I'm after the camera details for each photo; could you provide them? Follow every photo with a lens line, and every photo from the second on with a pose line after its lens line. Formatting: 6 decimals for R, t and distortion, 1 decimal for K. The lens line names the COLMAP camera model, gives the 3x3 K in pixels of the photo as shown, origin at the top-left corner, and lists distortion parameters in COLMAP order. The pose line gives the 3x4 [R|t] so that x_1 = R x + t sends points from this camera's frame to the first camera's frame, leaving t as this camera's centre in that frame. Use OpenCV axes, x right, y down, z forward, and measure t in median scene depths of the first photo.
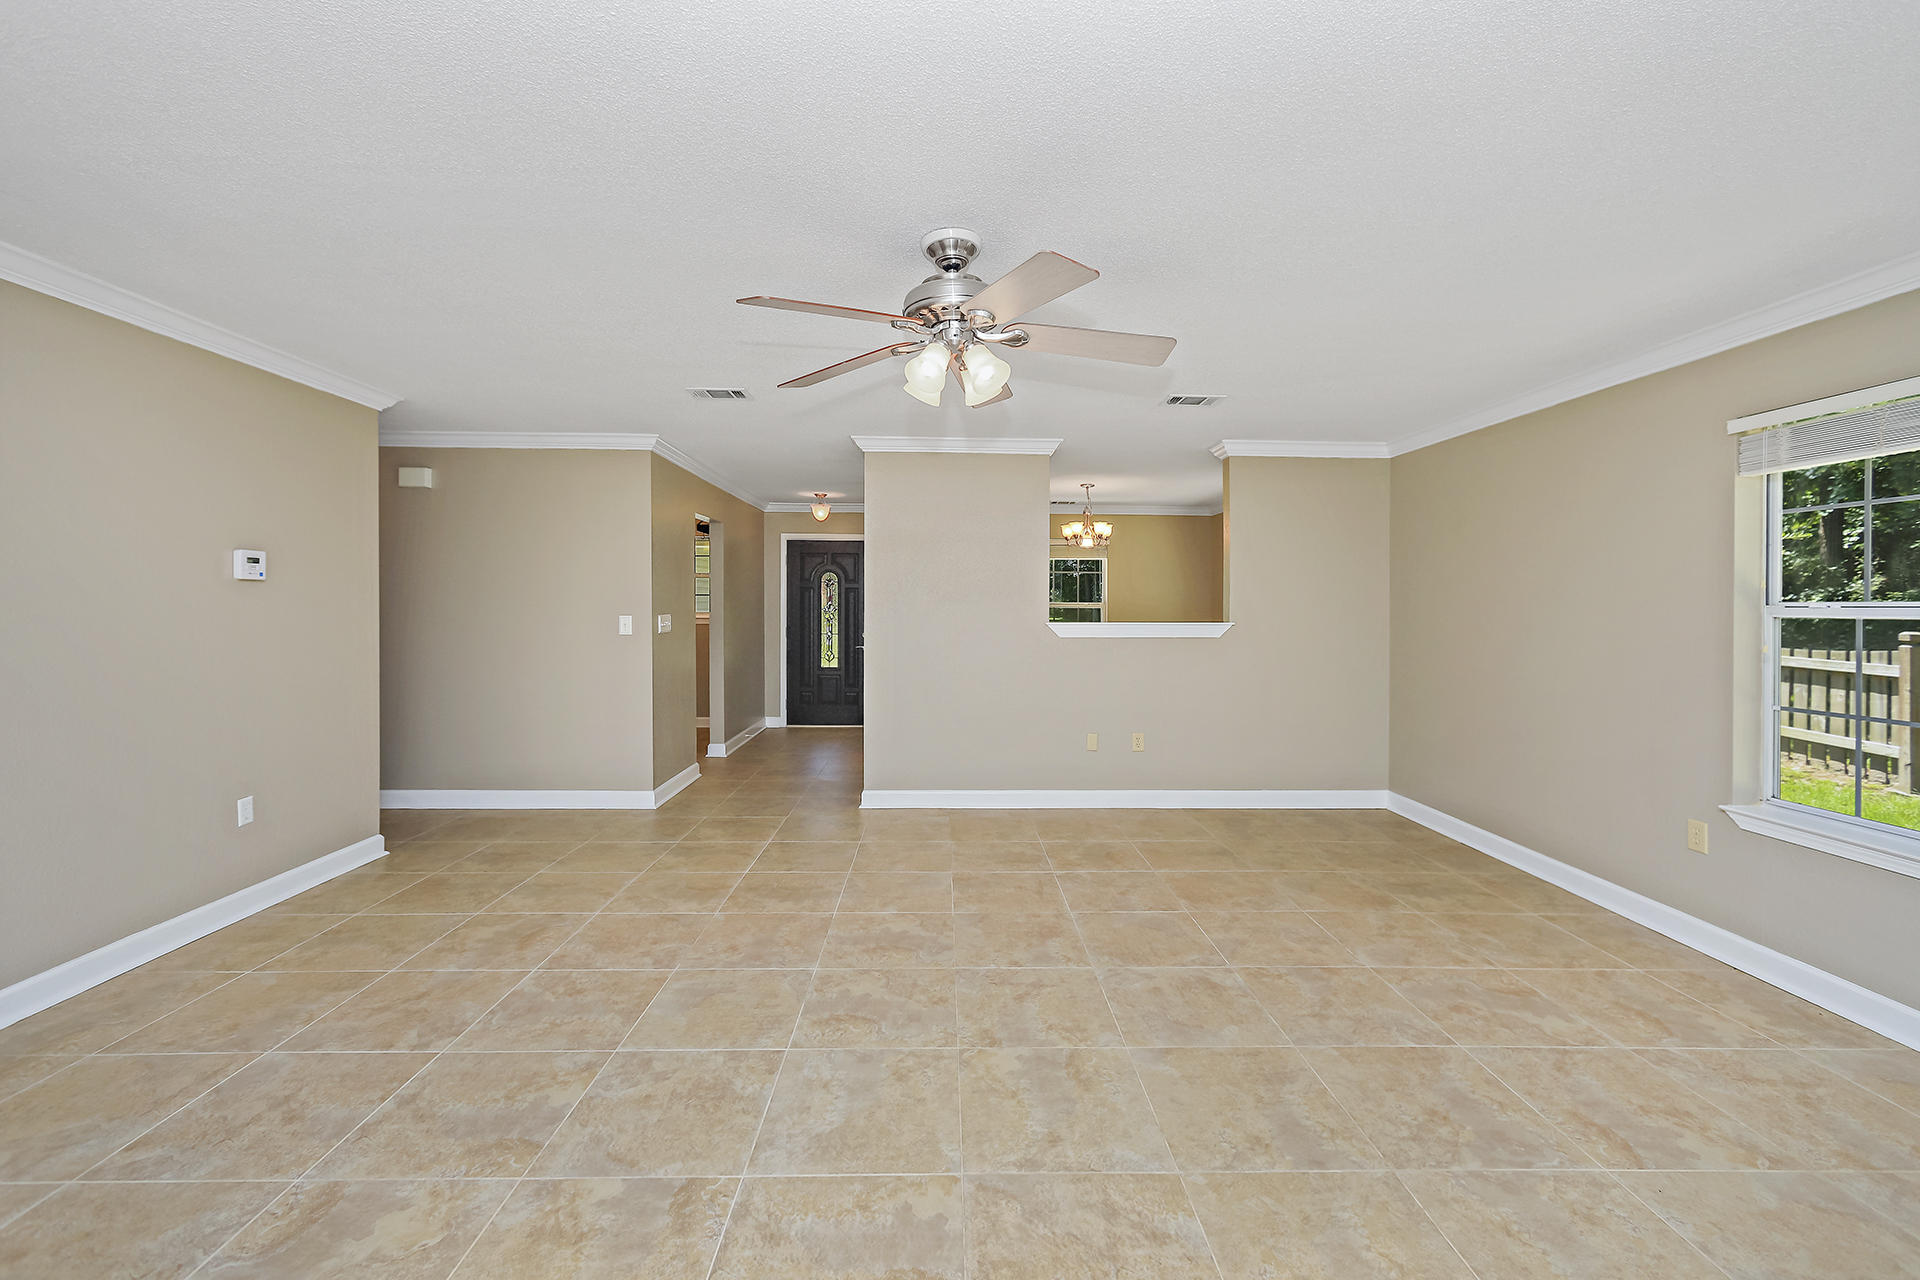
lens RADIAL K [[765.4, 0, 959.1], [0, 765.4, 621.1], [0, 0, 1]] dist [-0.004769, 0.001740]
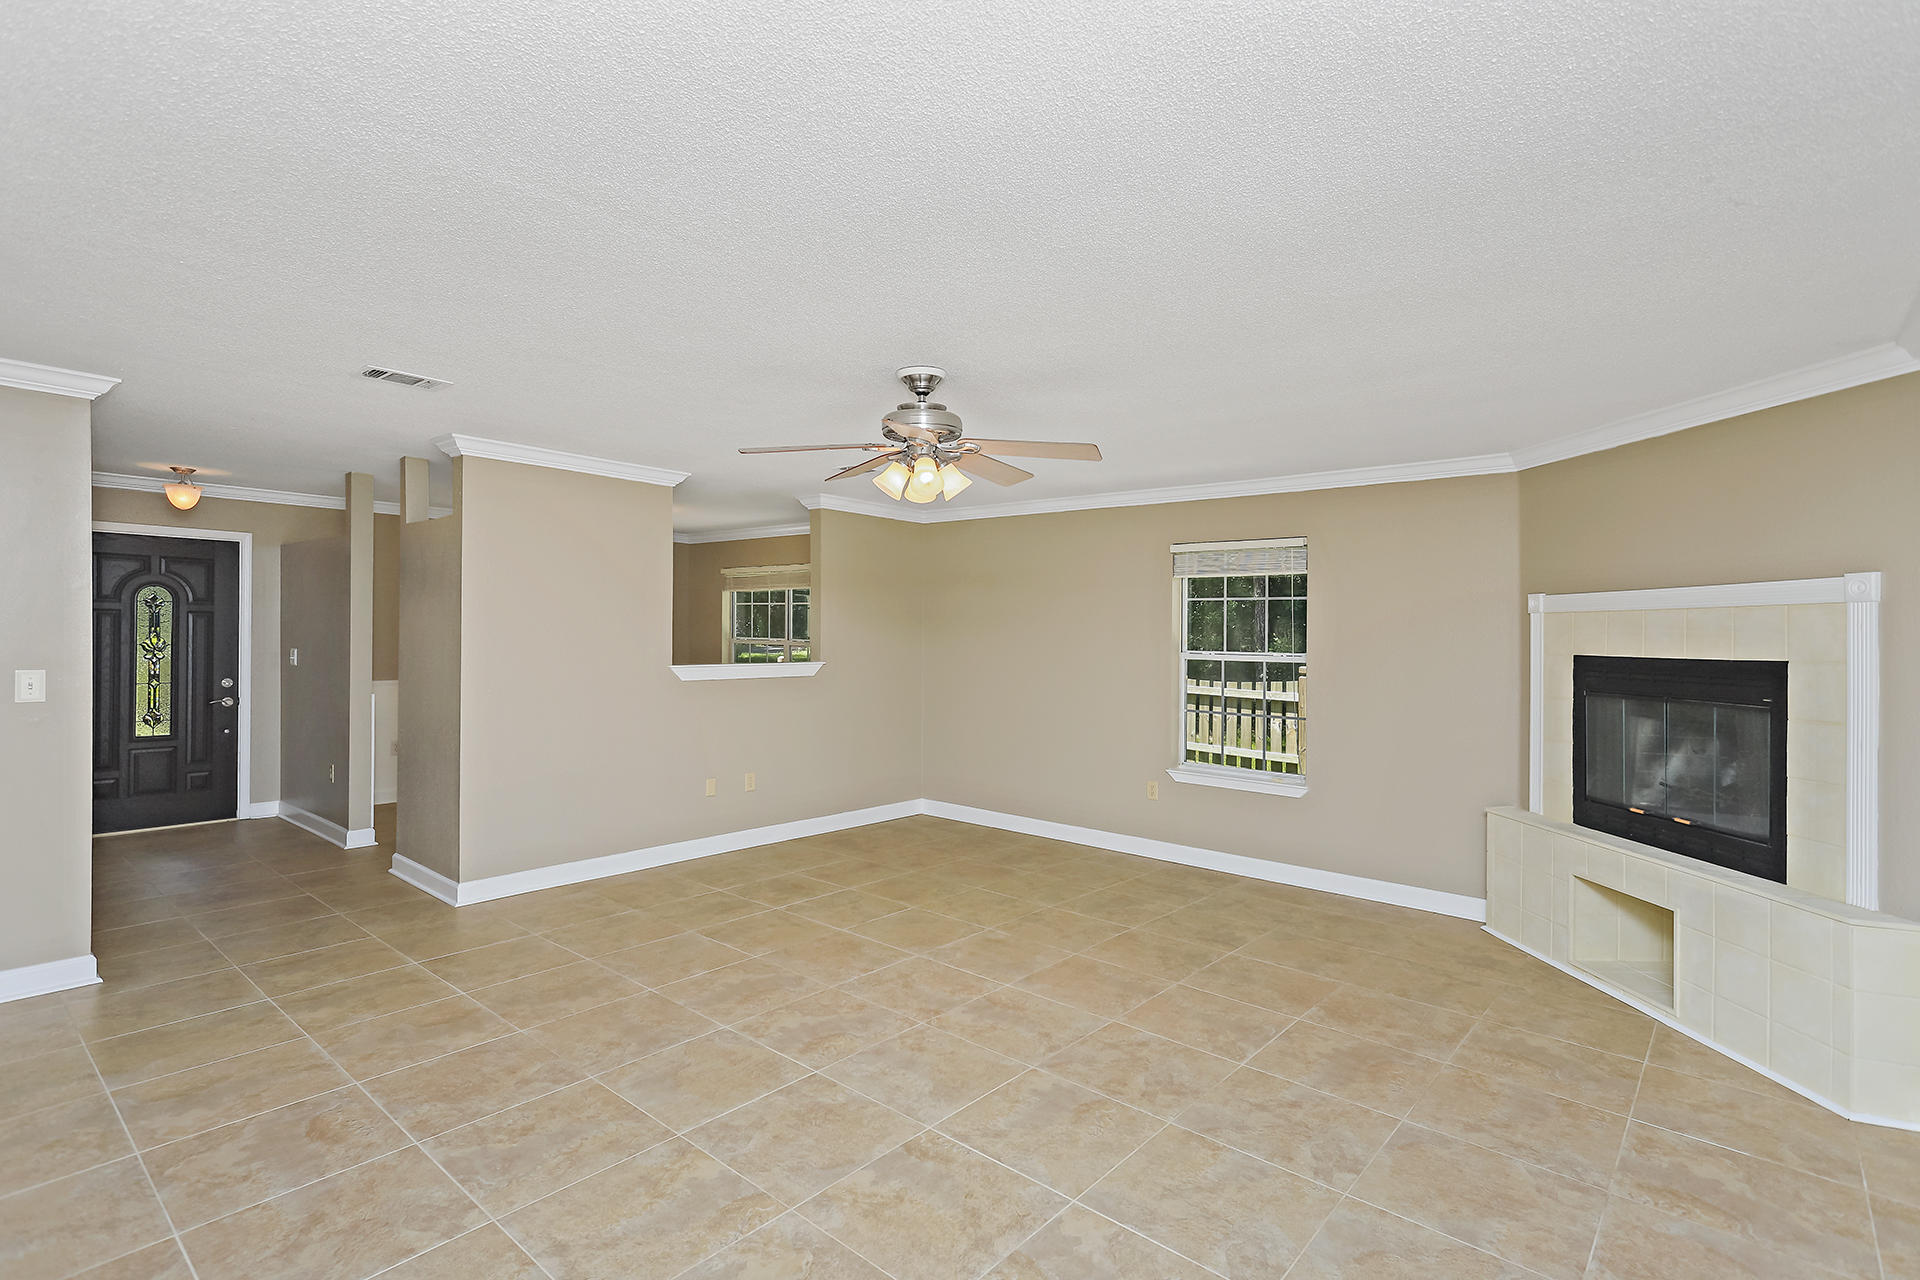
lens RADIAL K [[924.0, 0, 962.6], [0, 924.0, 631.4], [0, 0, 1]] dist [0.005680, 0.004700]
pose [[0.667296, 0.005045, 0.744776, -0.876828], [0.001727, 0.999964, -0.008321, -0.053561], [-0.744791, 0.006839, 0.667263, -0.046670]]
